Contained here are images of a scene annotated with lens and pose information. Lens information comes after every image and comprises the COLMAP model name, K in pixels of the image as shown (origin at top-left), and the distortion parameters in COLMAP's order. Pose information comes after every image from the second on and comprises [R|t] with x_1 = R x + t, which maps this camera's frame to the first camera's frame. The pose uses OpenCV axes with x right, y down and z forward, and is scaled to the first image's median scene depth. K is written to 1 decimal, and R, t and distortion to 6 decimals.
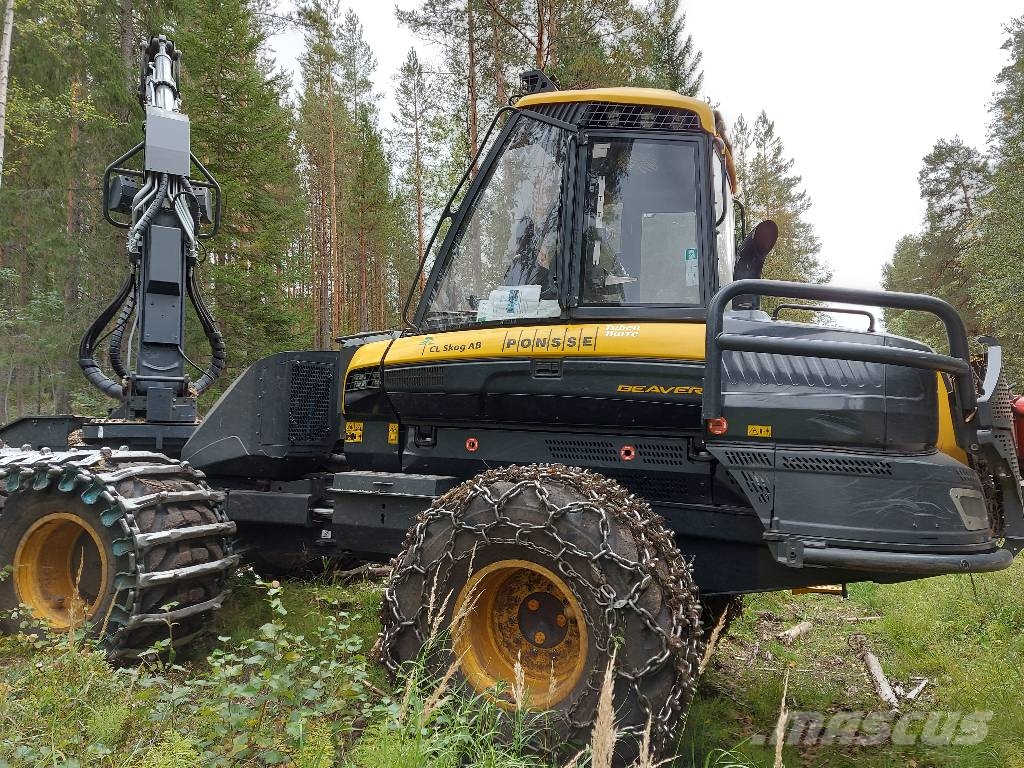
lens RADIAL K [[773.1, 0, 508.7], [0, 773.1, 384.0], [0, 0, 1]] dist [0.113614, -0.165421]
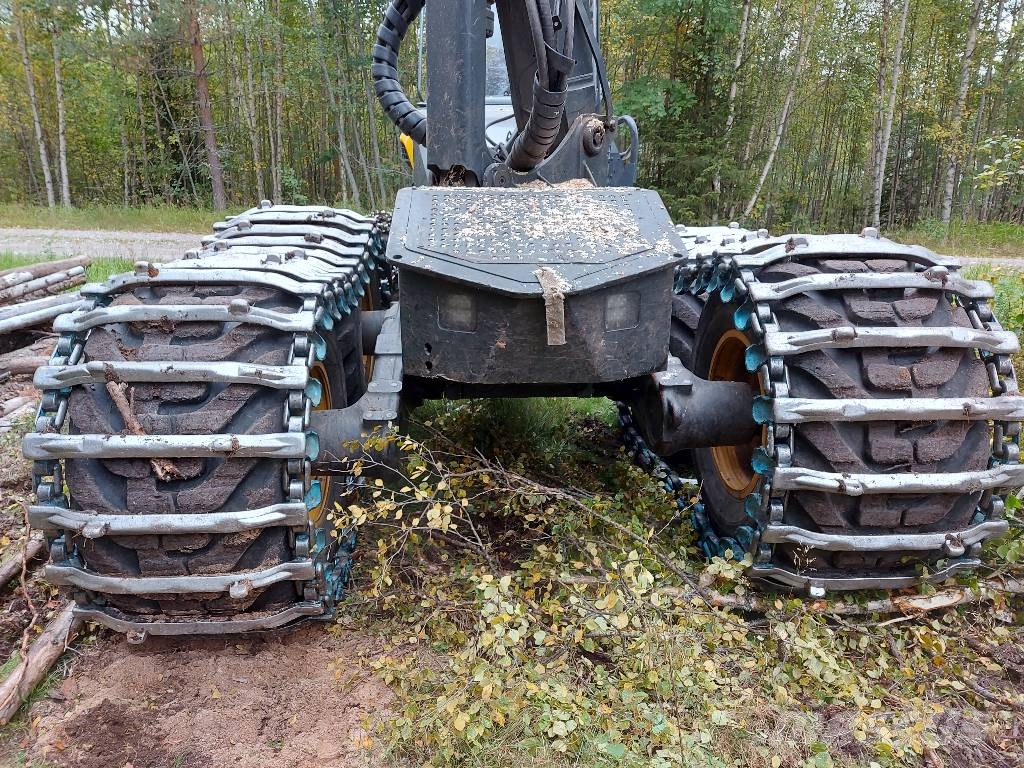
lens RADIAL K [[773.1, 0, 508.7], [0, 773.1, 384.0], [0, 0, 1]] dist [0.113614, -0.165421]
pose [[0.369810, 0.217143, -0.903377, -0.034807], [0.076476, 0.961893, 0.262515, 0.017014], [0.925954, -0.166167, 0.339112, 0.601447]]
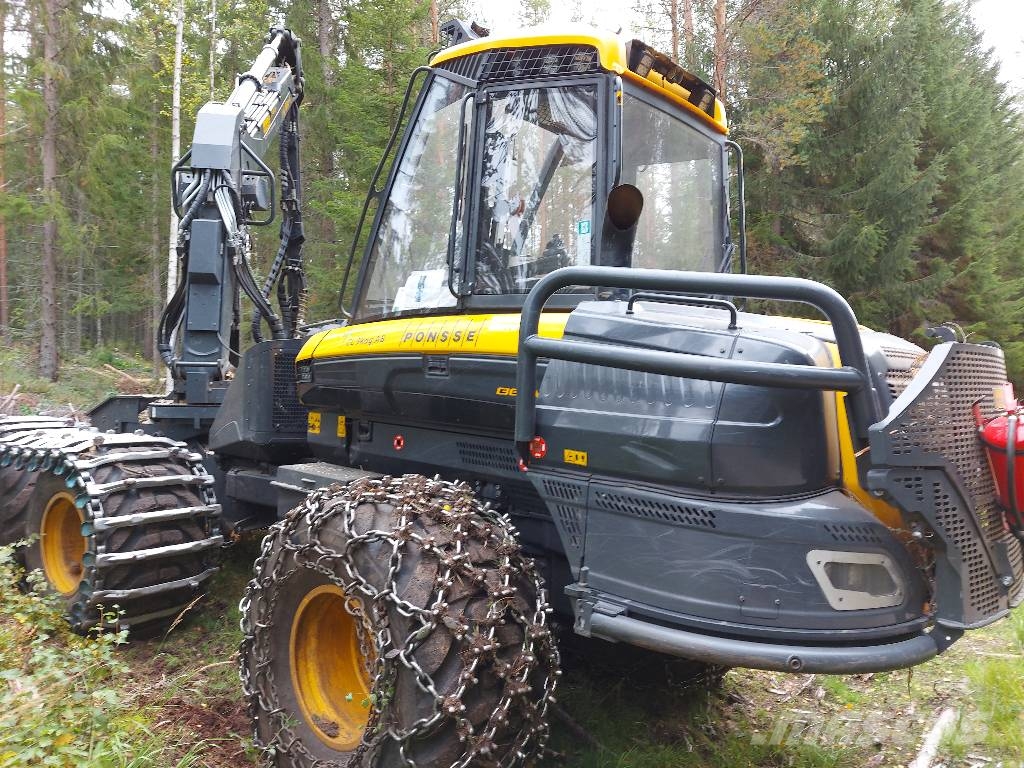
lens RADIAL K [[755.0, 0, 524.9], [0, 755.0, 386.6], [0, 0, 1]] dist [0.100829, -0.143507]
pose [[0.939384, 0.008252, -0.342768, 0.430797], [0.017991, 0.997147, 0.073310, -0.056587], [0.342395, -0.075033, 0.936555, 0.207283]]
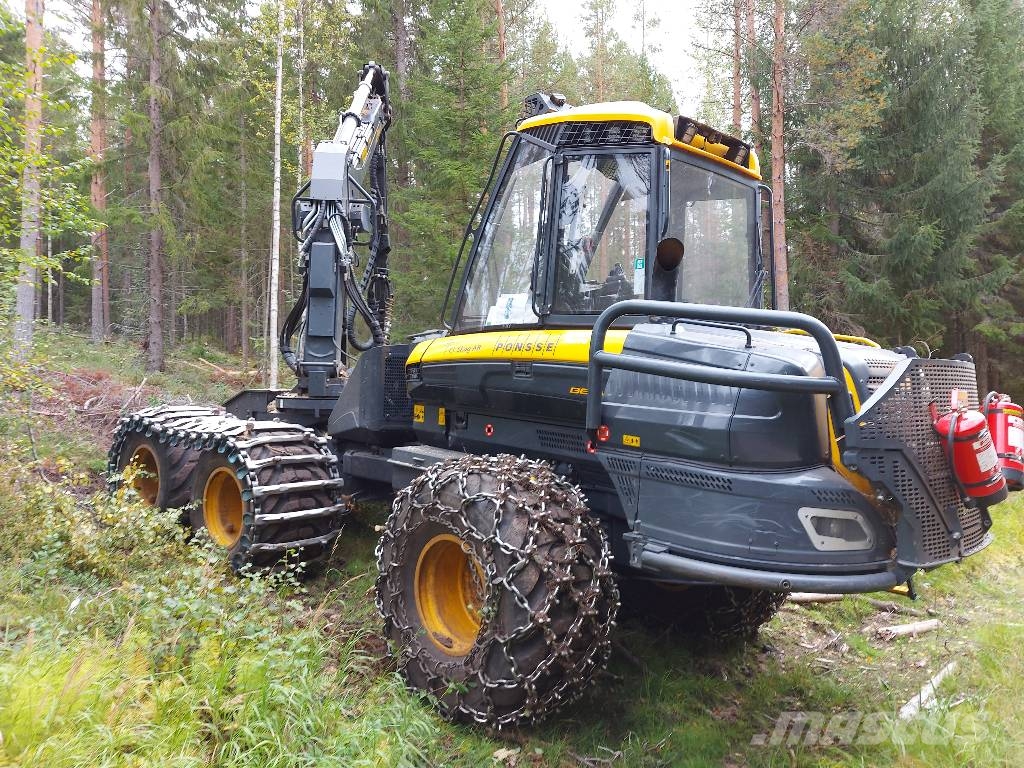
lens RADIAL K [[773.1, 0, 508.7], [0, 773.1, 384.0], [0, 0, 1]] dist [0.113614, -0.165421]
pose [[0.902323, 0.014793, -0.430808, 0.507411], [0.021660, 0.996593, 0.079588, -0.088050], [0.430517, -0.081145, 0.898927, -0.038260]]
